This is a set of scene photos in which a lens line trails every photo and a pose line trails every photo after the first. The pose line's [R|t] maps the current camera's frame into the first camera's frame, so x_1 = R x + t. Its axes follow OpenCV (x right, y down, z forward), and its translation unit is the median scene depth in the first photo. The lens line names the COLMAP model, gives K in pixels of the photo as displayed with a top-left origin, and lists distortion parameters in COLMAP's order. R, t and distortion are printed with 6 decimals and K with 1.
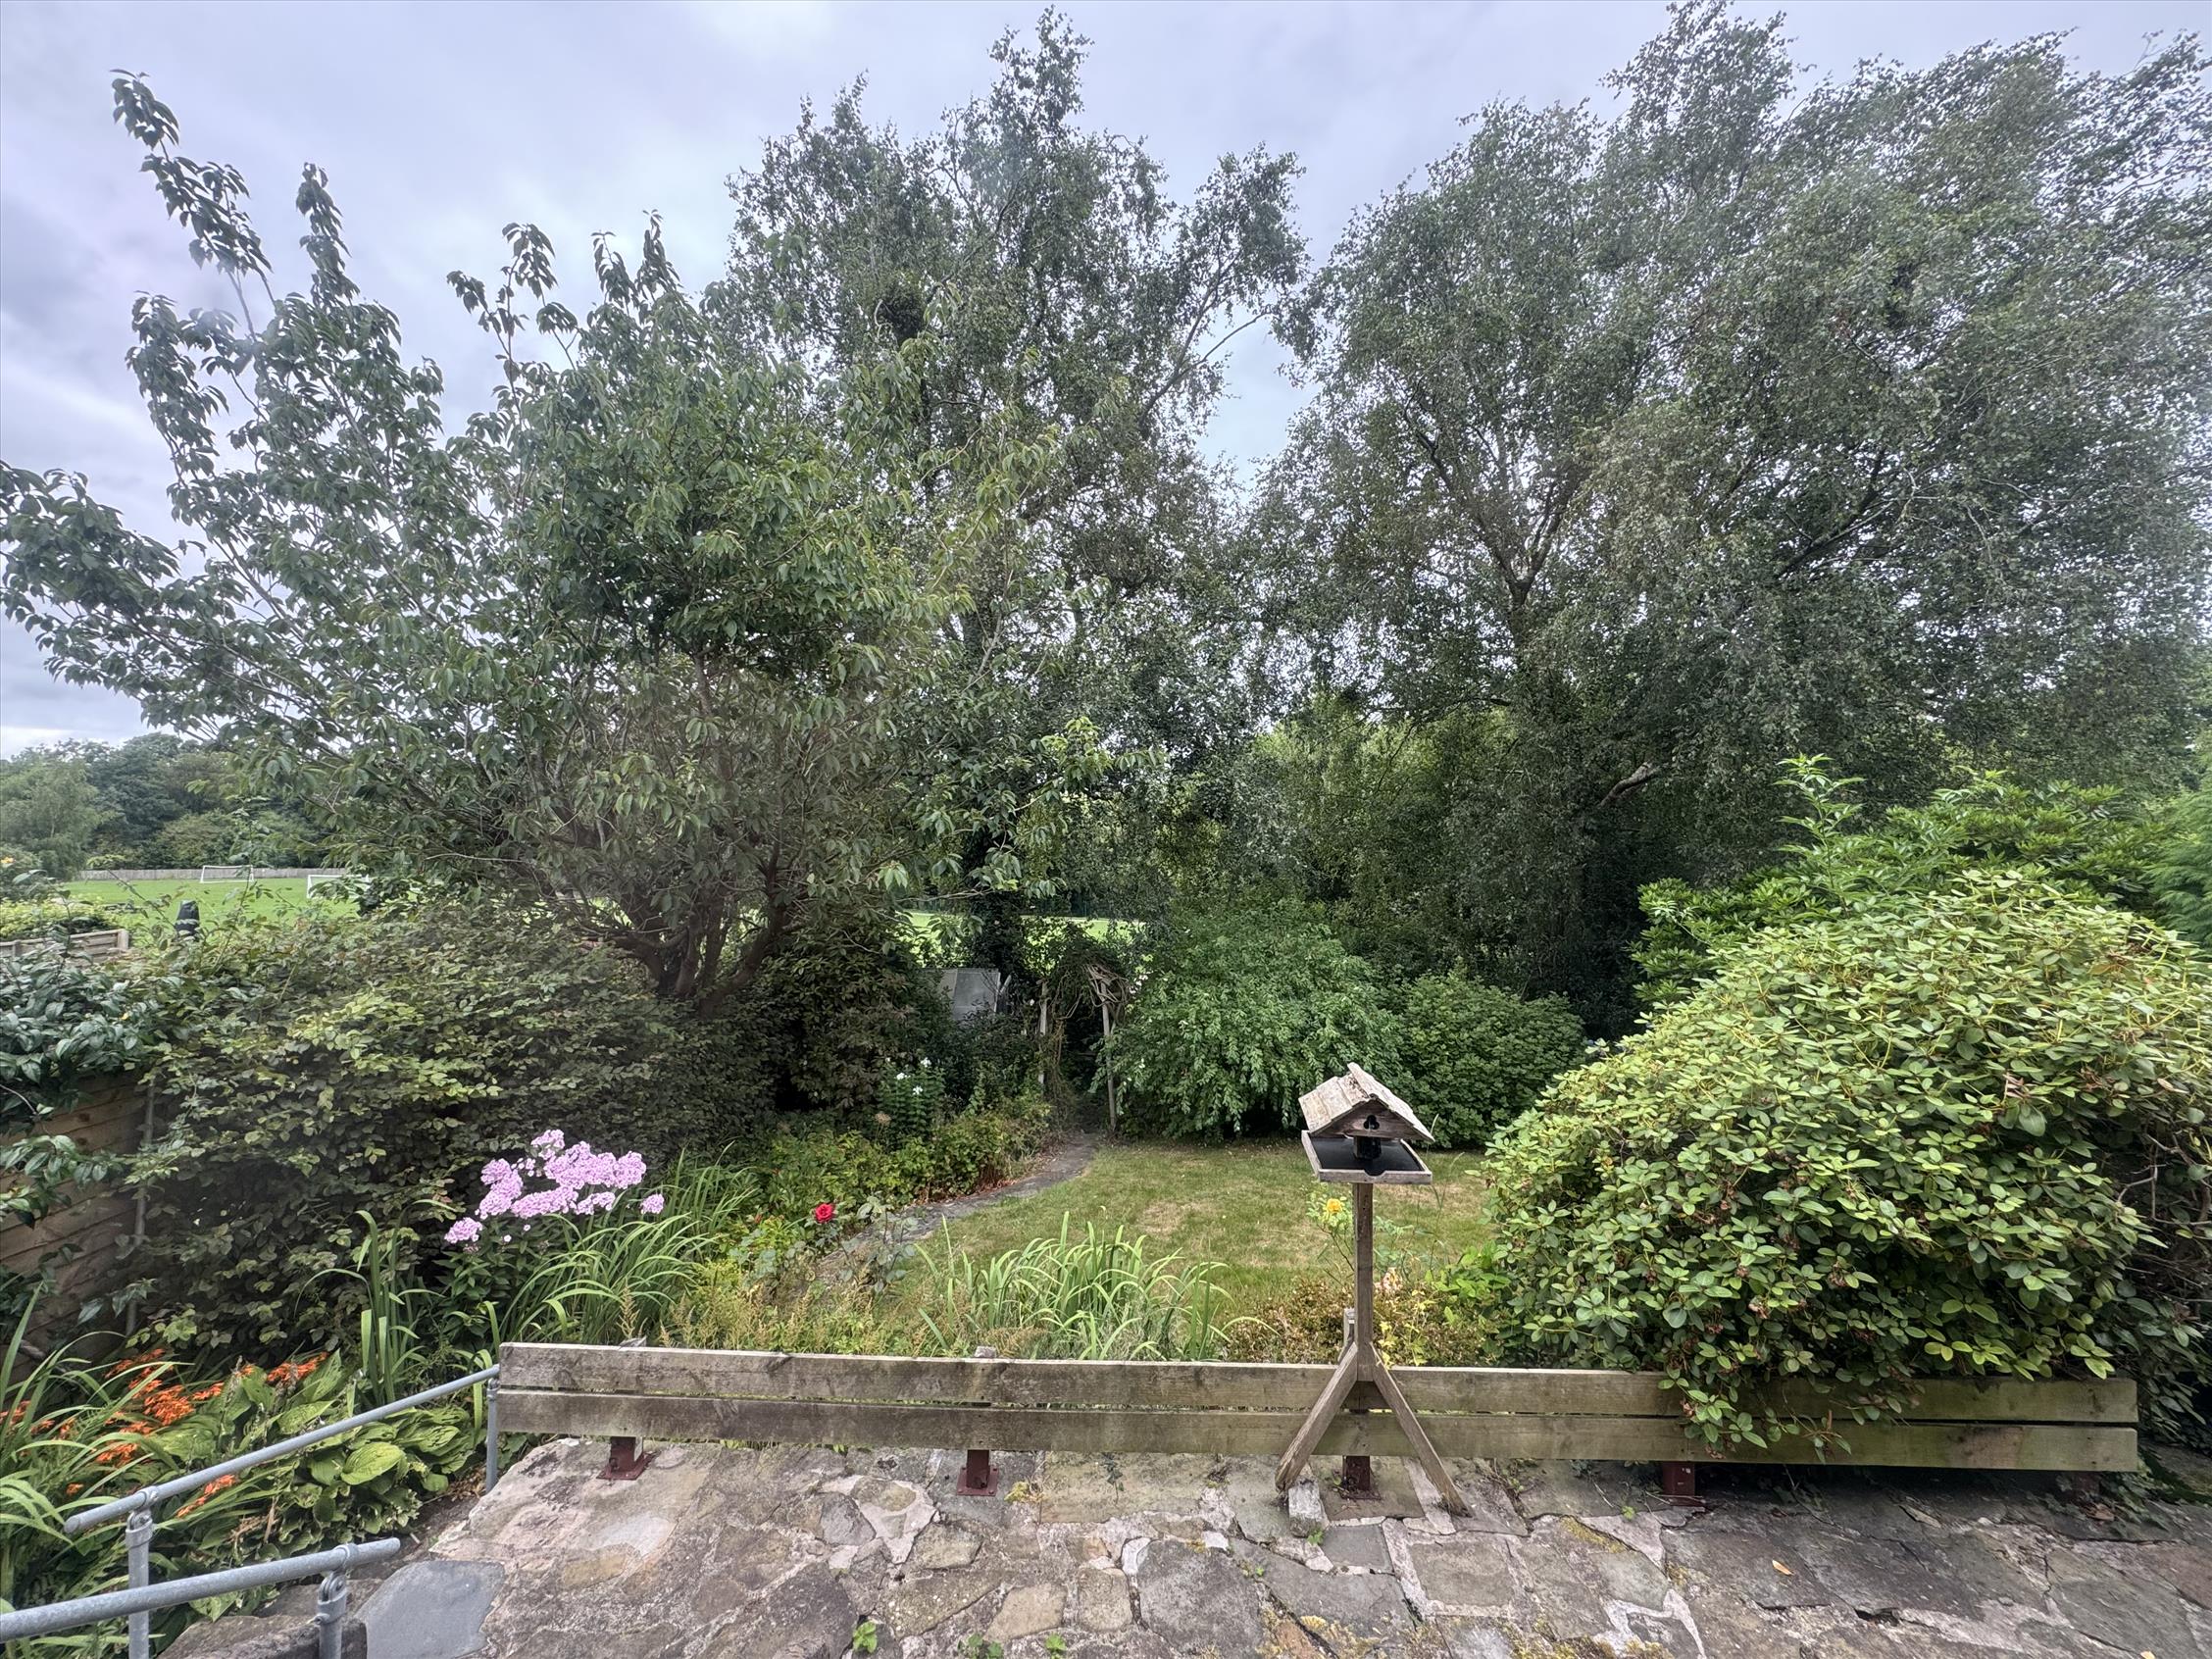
lens RADIAL K [[886.2, 0, 1102.8], [0, 886.2, 828.3], [0, 0, 1]] dist [-0.001670, 0.000032]
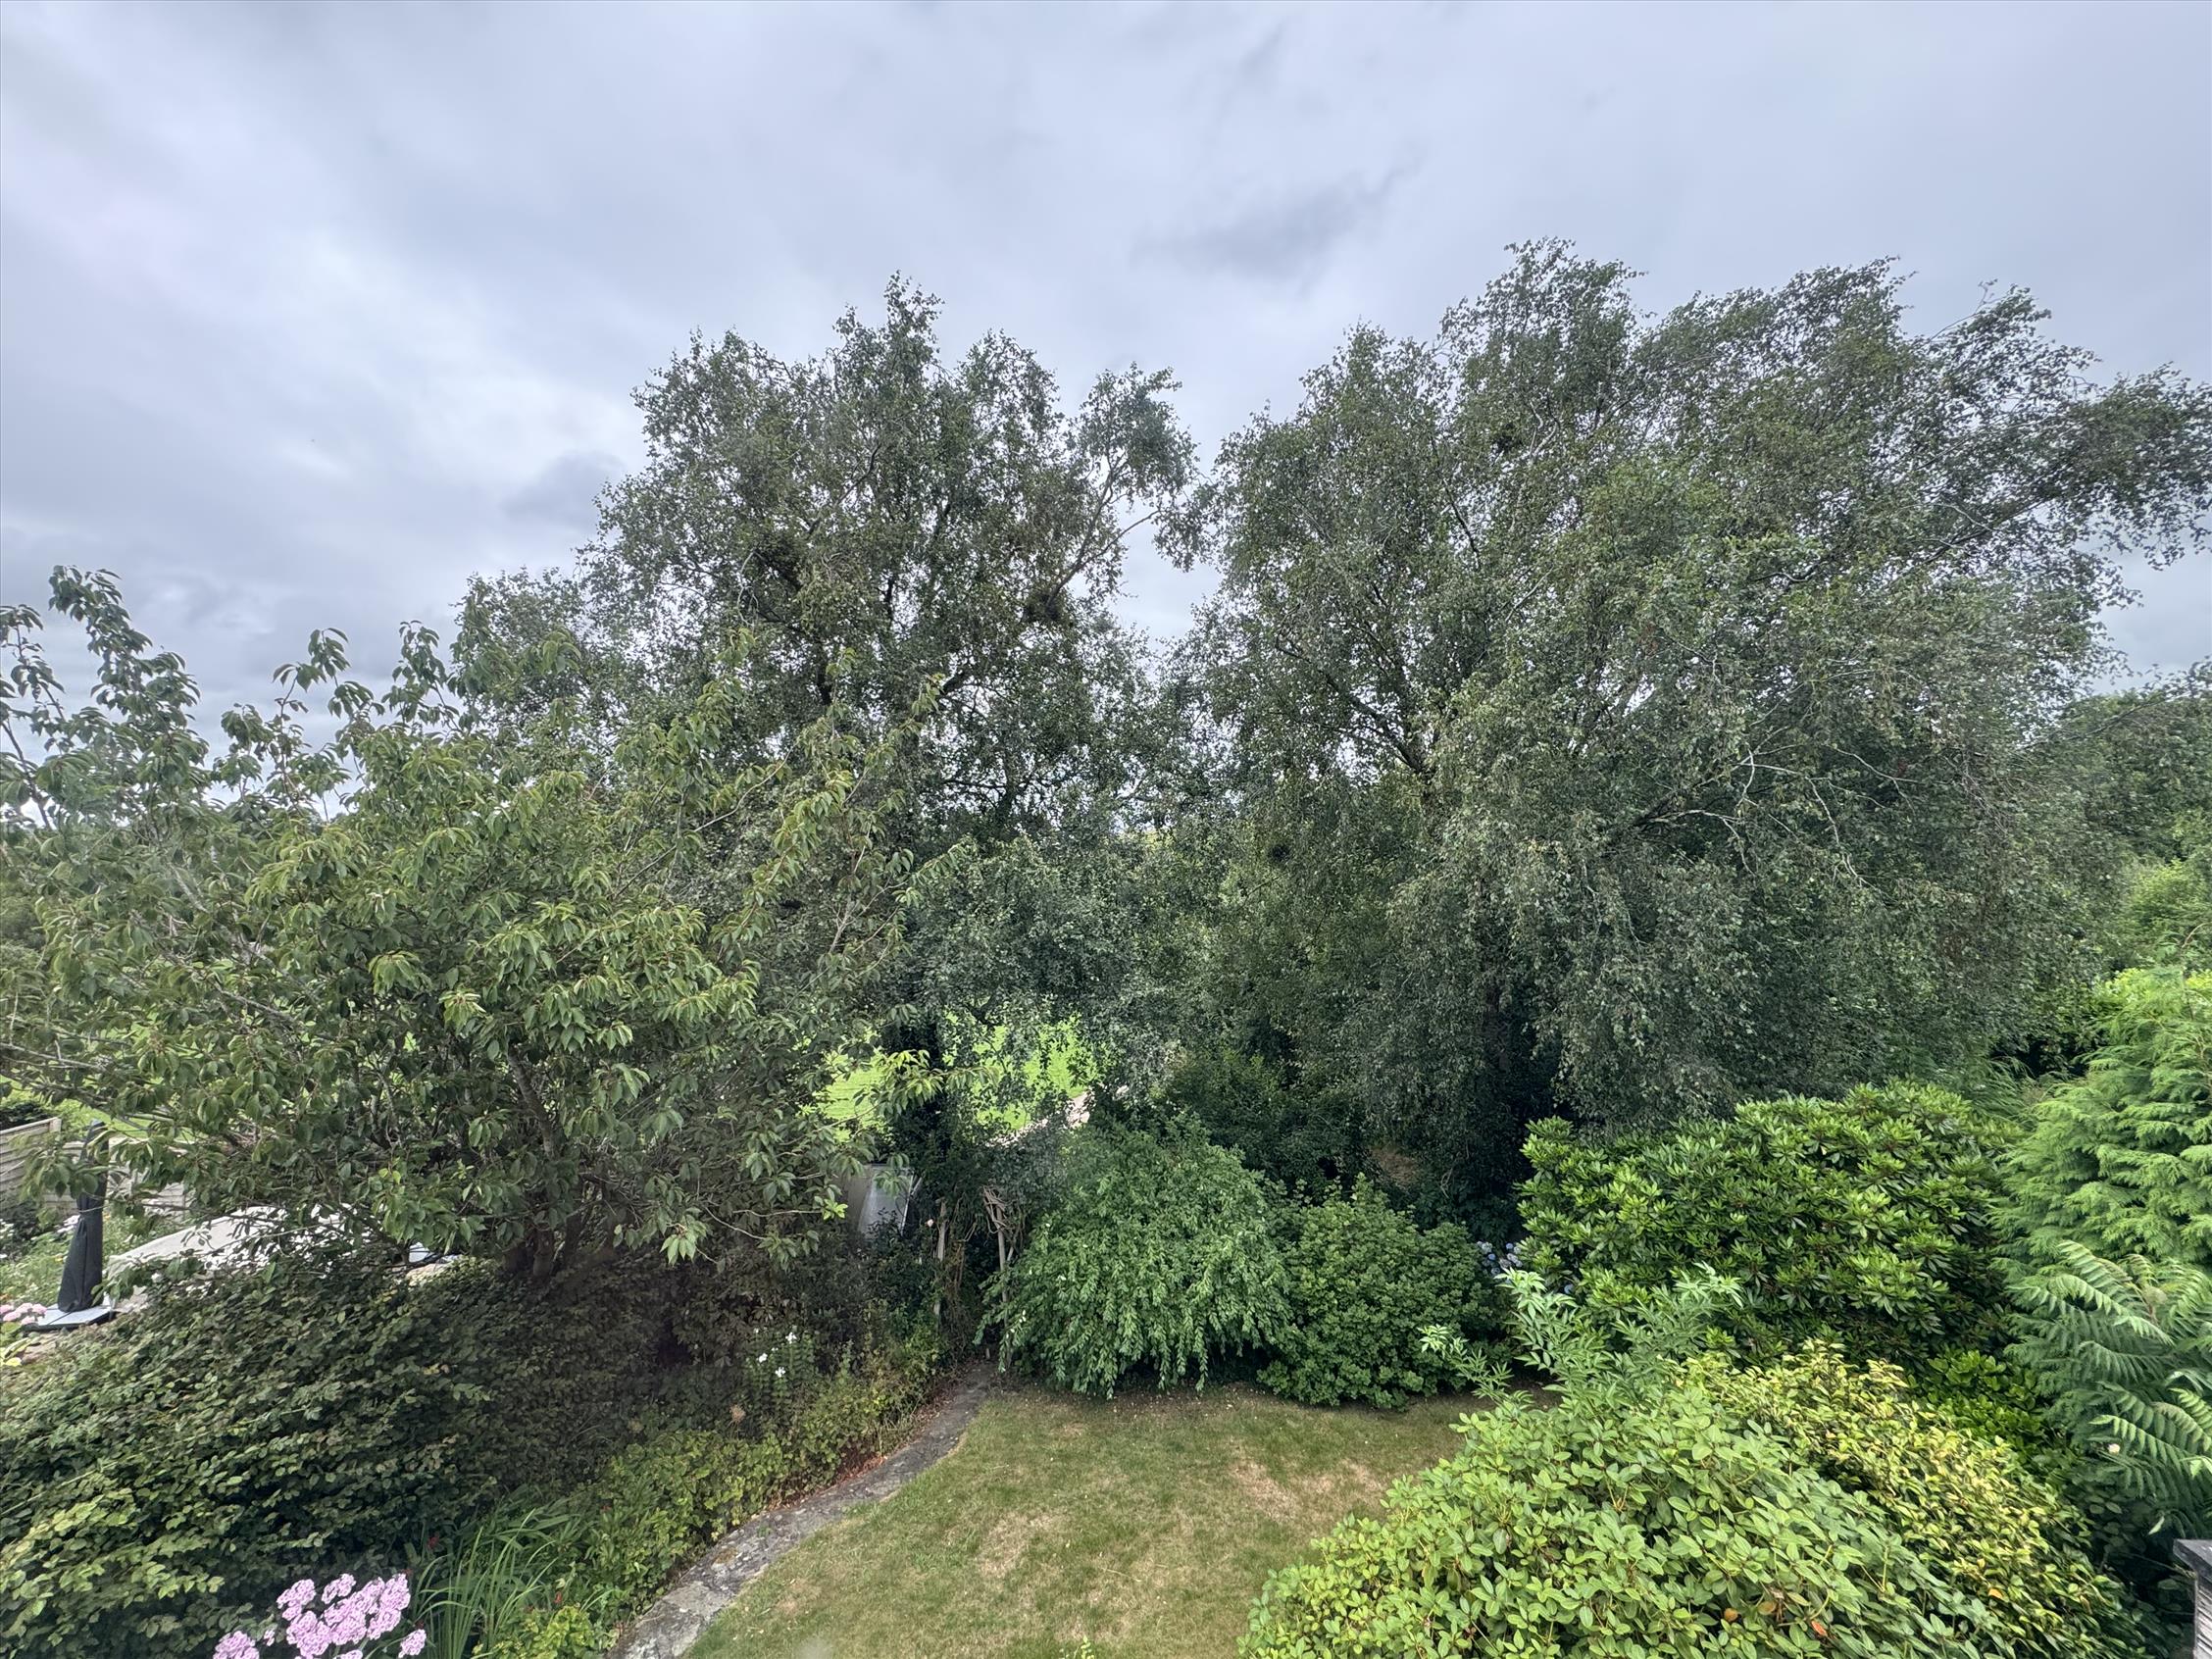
lens RADIAL K [[891.0, 0, 1107.2], [0, 891.0, 825.3], [0, 0, 1]] dist [-0.002479, -0.001129]
pose [[0.999529, -0.027873, -0.012822, 0.189586], [0.027298, 0.998703, -0.042989, -0.264748], [0.014004, 0.042619, 0.998993, -0.000763]]
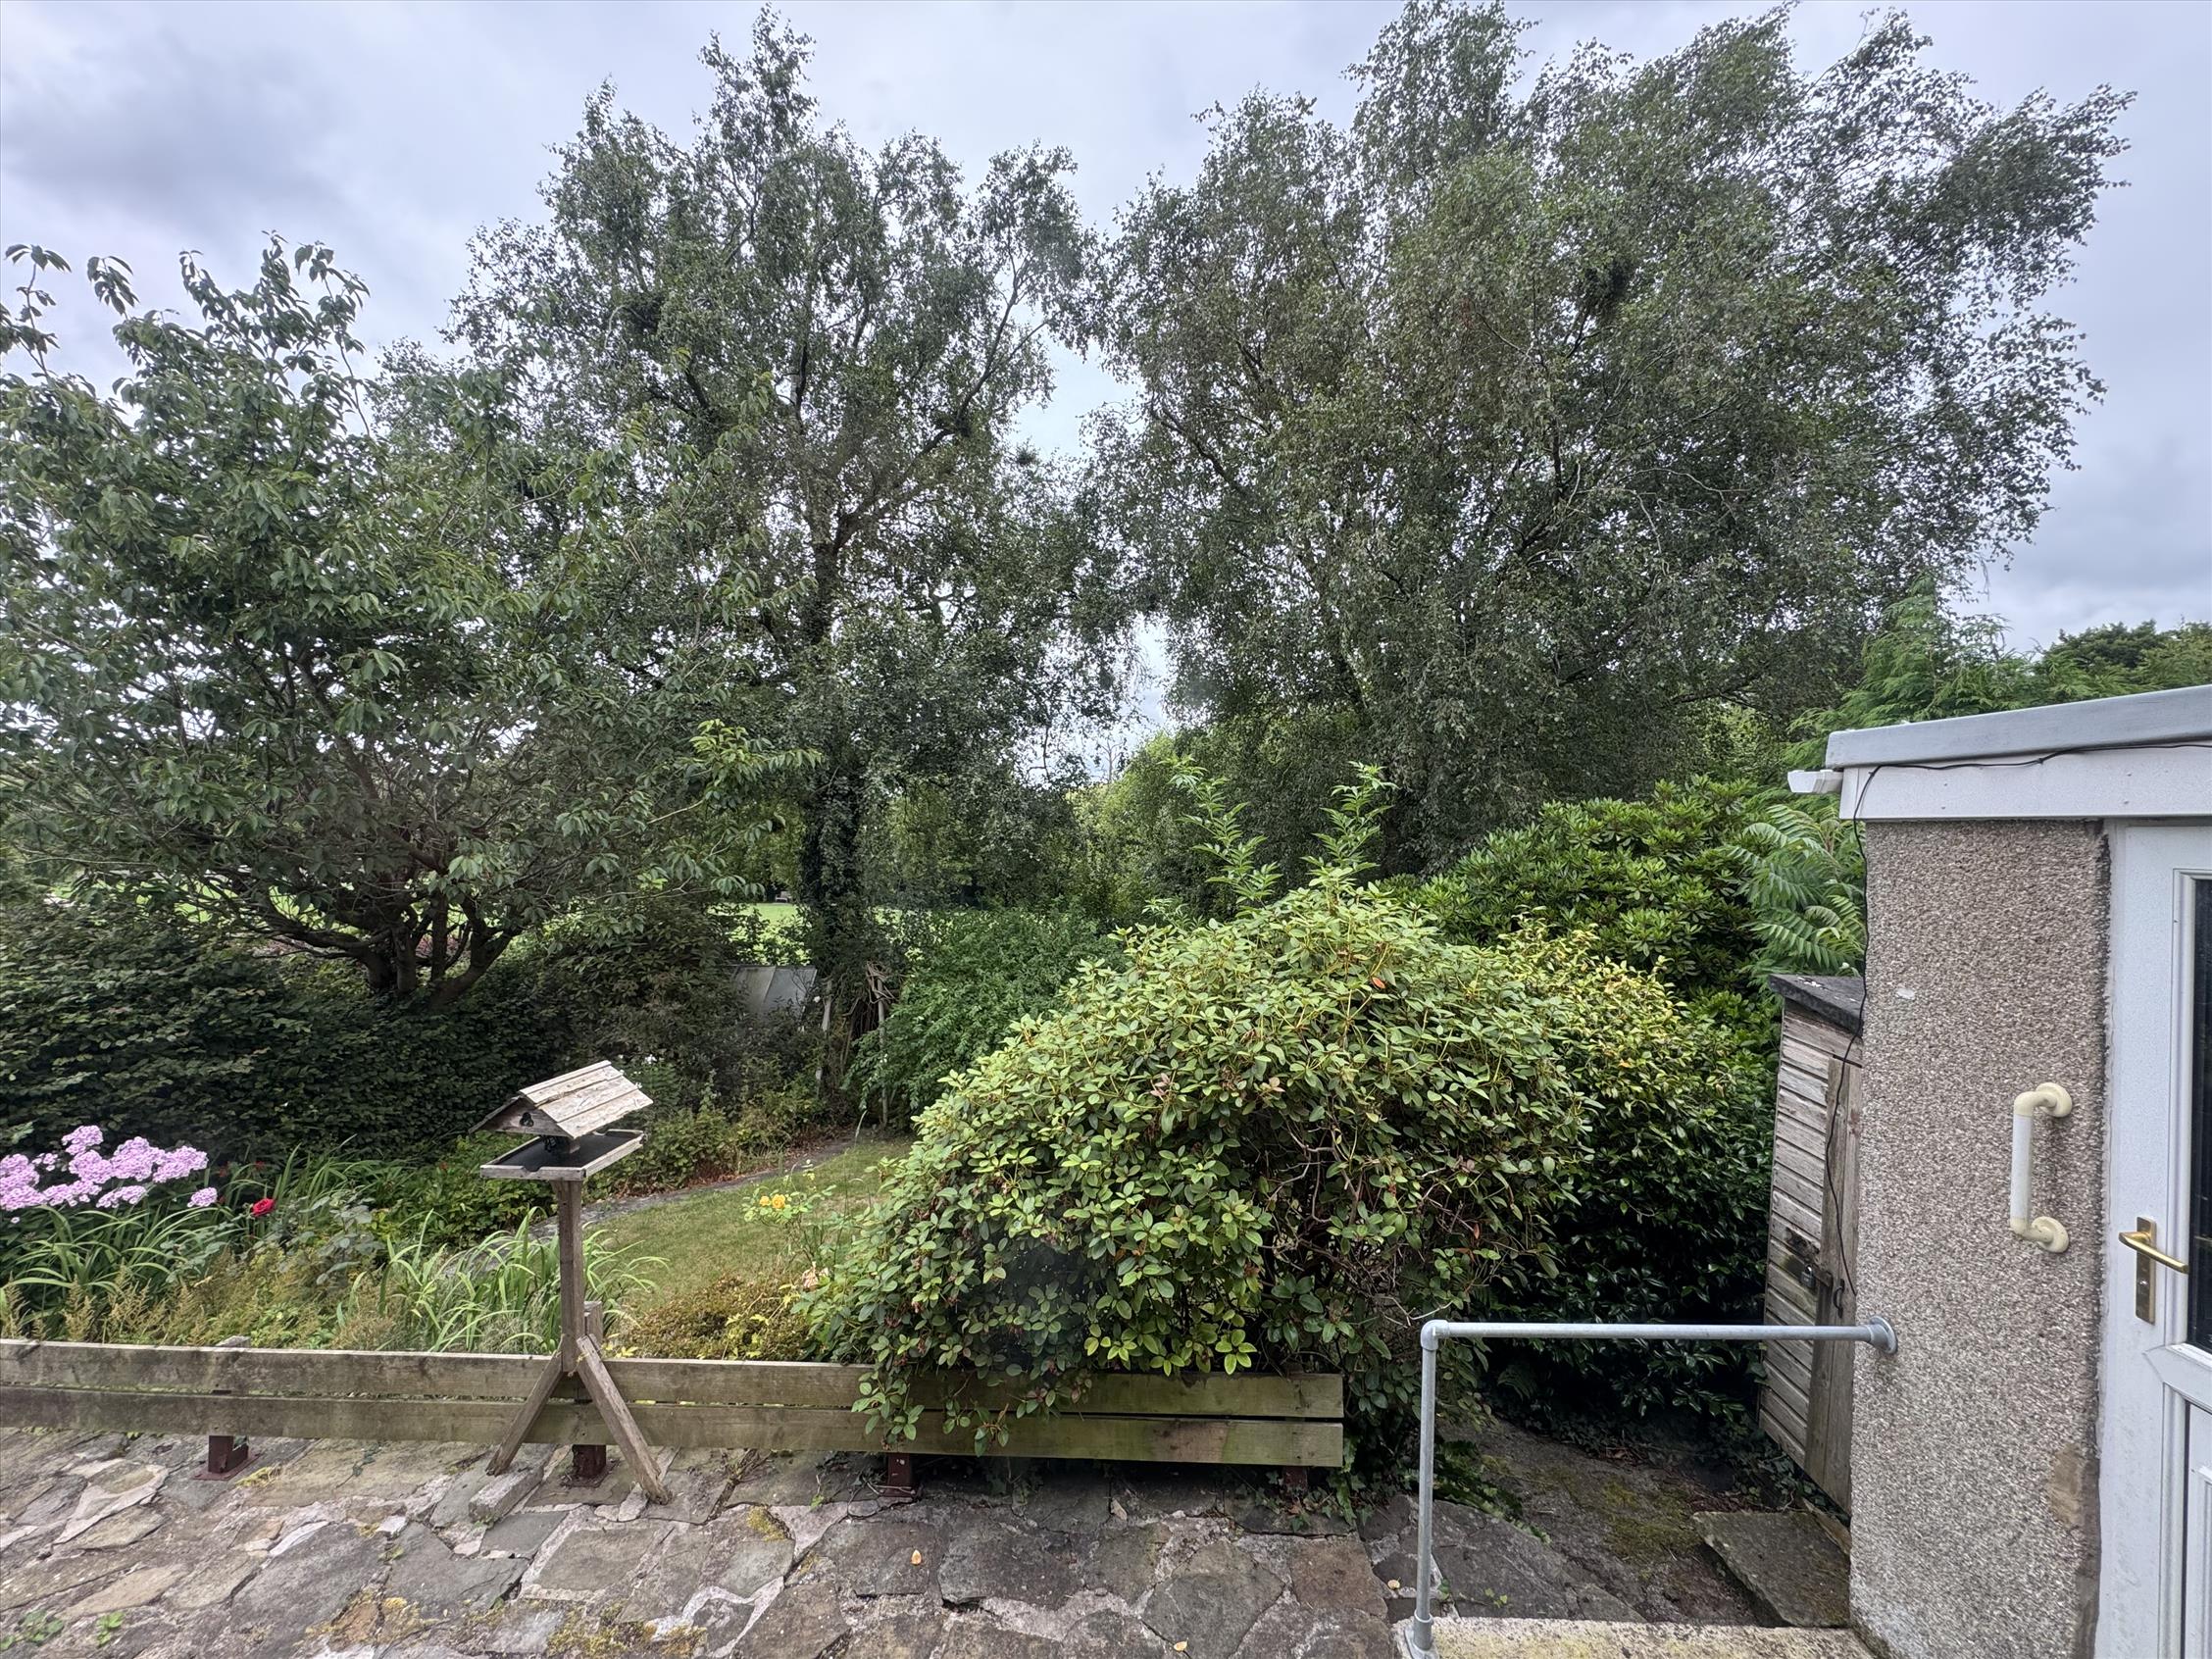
lens RADIAL K [[885.9, 0, 1106.0], [0, 885.9, 829.5], [0, 0, 1]] dist [-0.002233, -0.000379]
pose [[0.999840, -0.006253, -0.016789, 0.360883], [0.006358, 0.999960, 0.006222, -0.001725], [0.016749, -0.006328, 0.999840, -0.002622]]
